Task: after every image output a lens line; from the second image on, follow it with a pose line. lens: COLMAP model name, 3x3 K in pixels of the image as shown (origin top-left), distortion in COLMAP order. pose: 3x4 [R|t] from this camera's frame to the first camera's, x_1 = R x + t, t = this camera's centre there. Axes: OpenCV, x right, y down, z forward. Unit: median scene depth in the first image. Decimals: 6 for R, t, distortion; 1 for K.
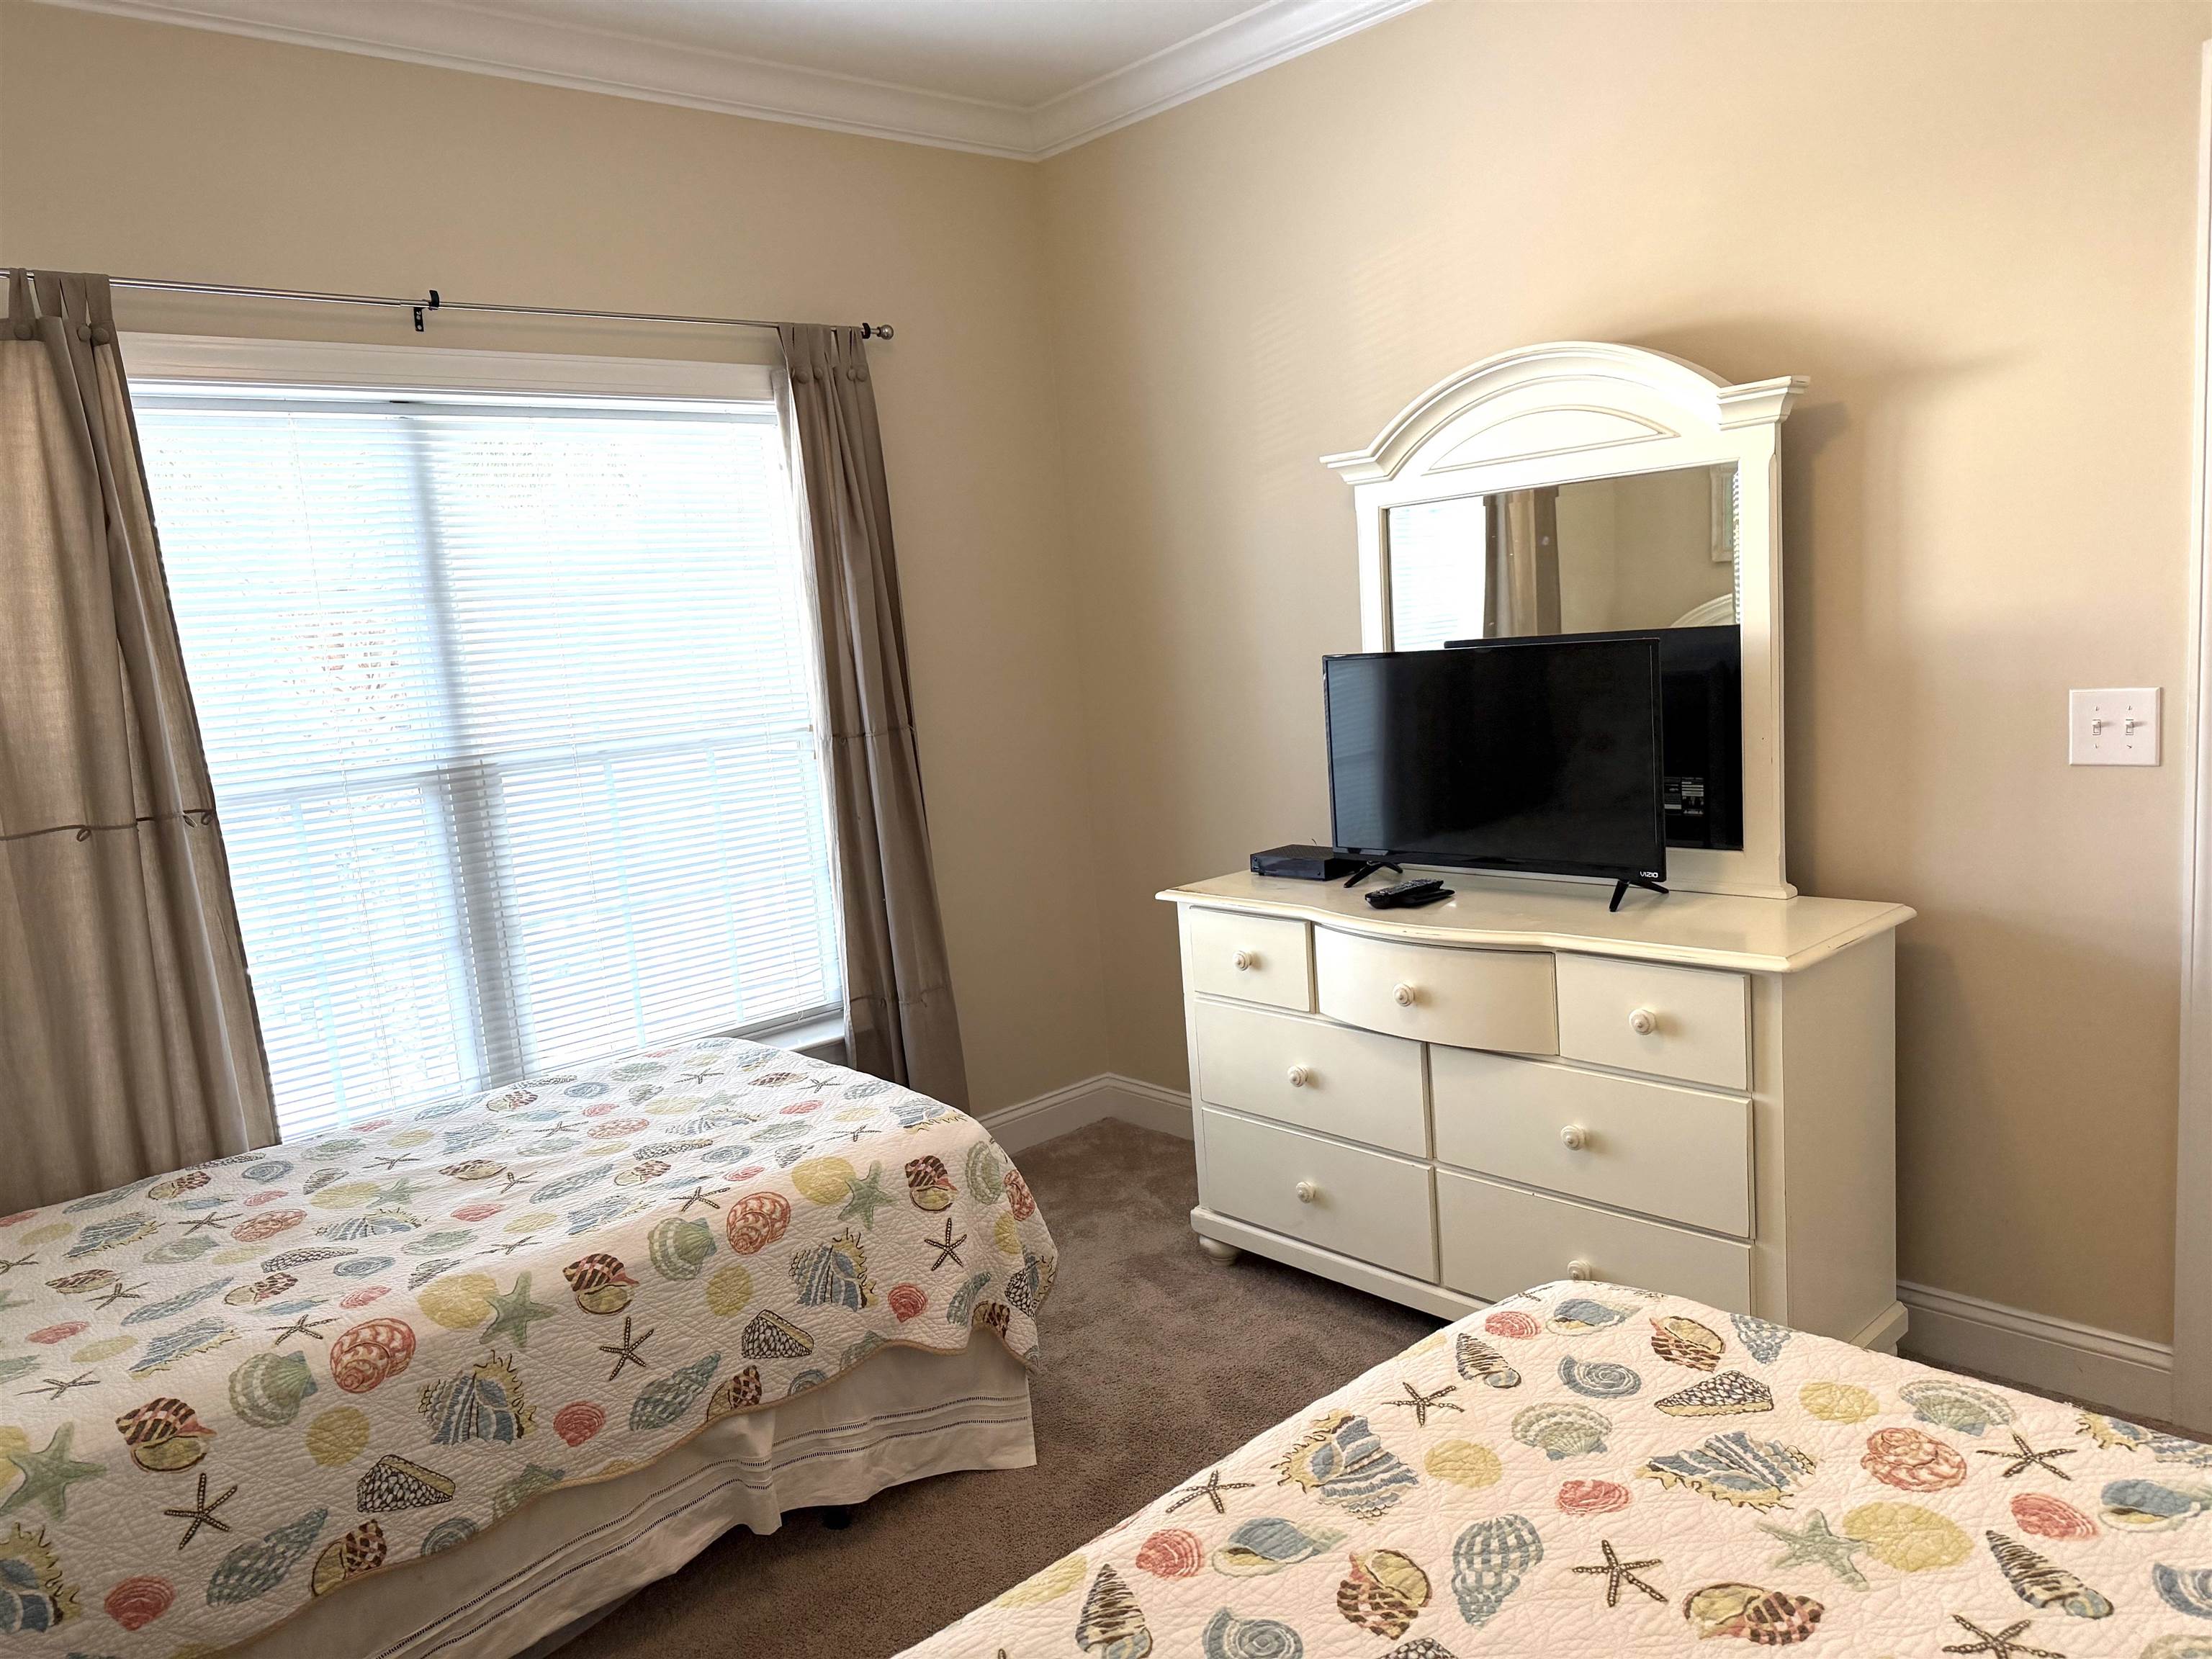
lens RADIAL K [[1548.5, 0, 1113.2], [0, 1548.5, 832.9], [0, 0, 1]] dist [0.059347, -0.069470]
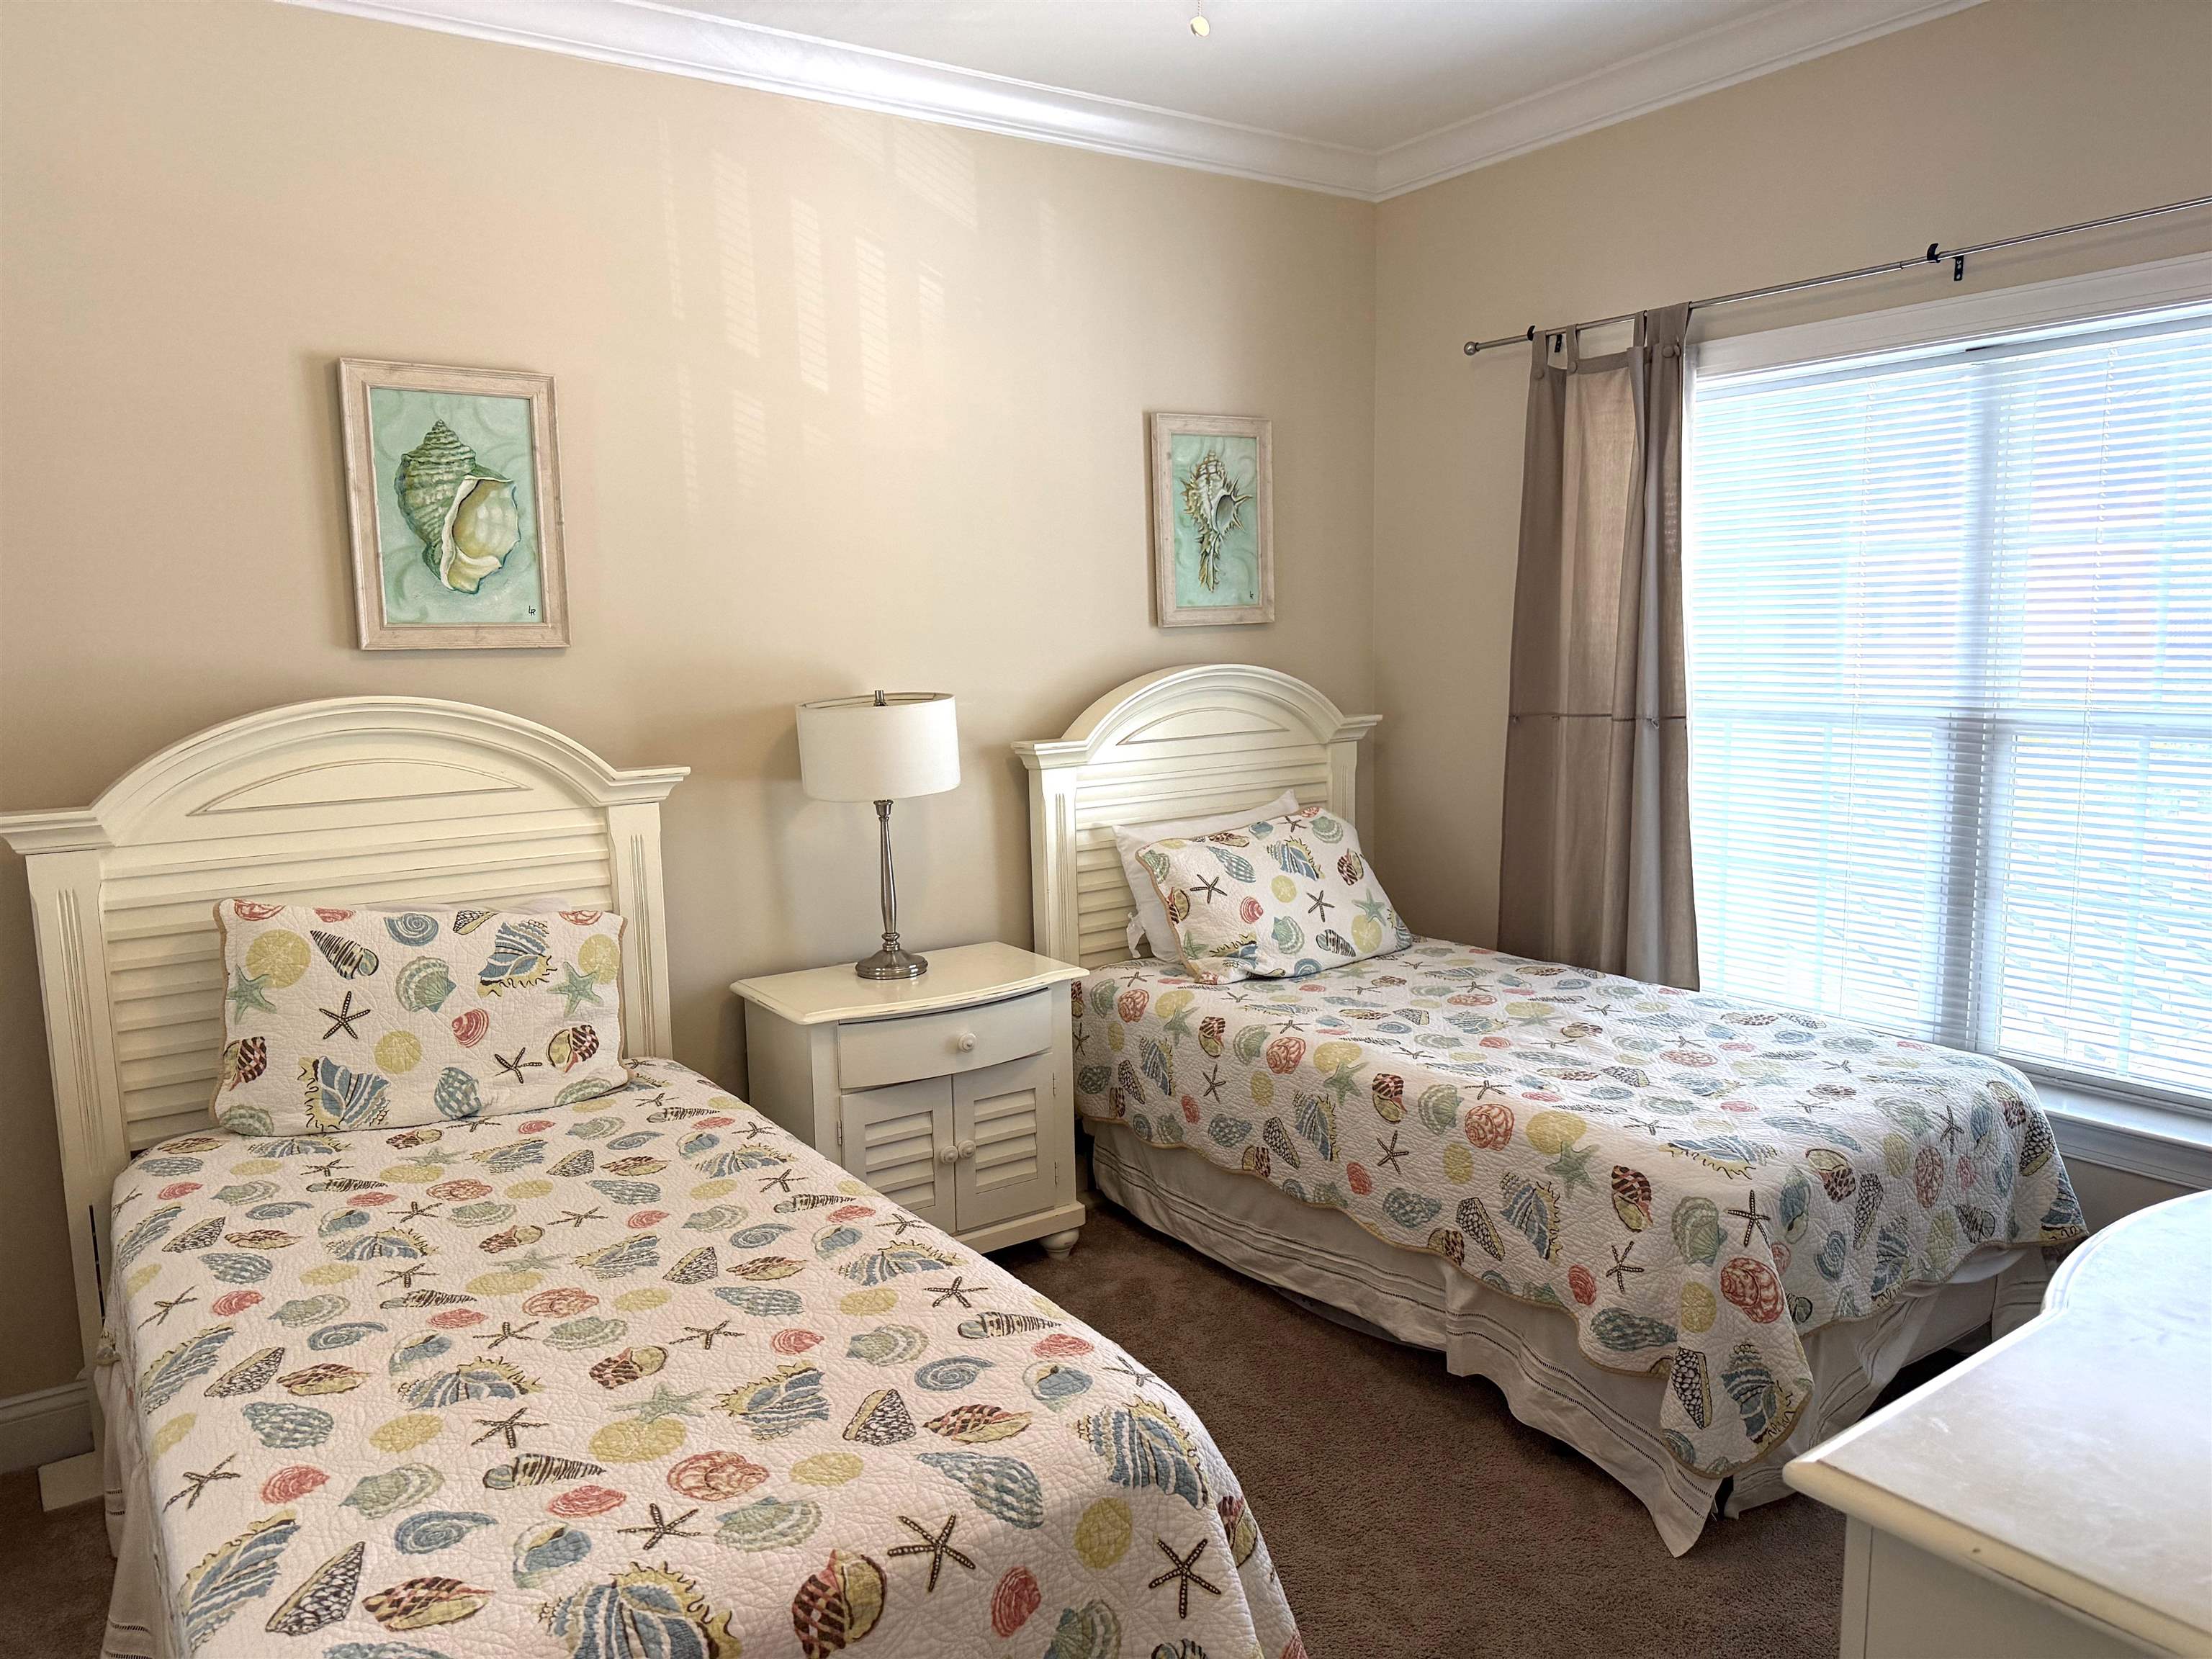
lens RADIAL K [[1548.5, 0, 1113.6], [0, 1548.5, 829.8], [0, 0, 1]] dist [0.059347, -0.069470]
pose [[-0.118084, 0.212593, -0.969980, 0.897886], [-0.111972, 0.967733, 0.225732, -0.197400], [0.986670, 0.135266, -0.090469, 0.814415]]
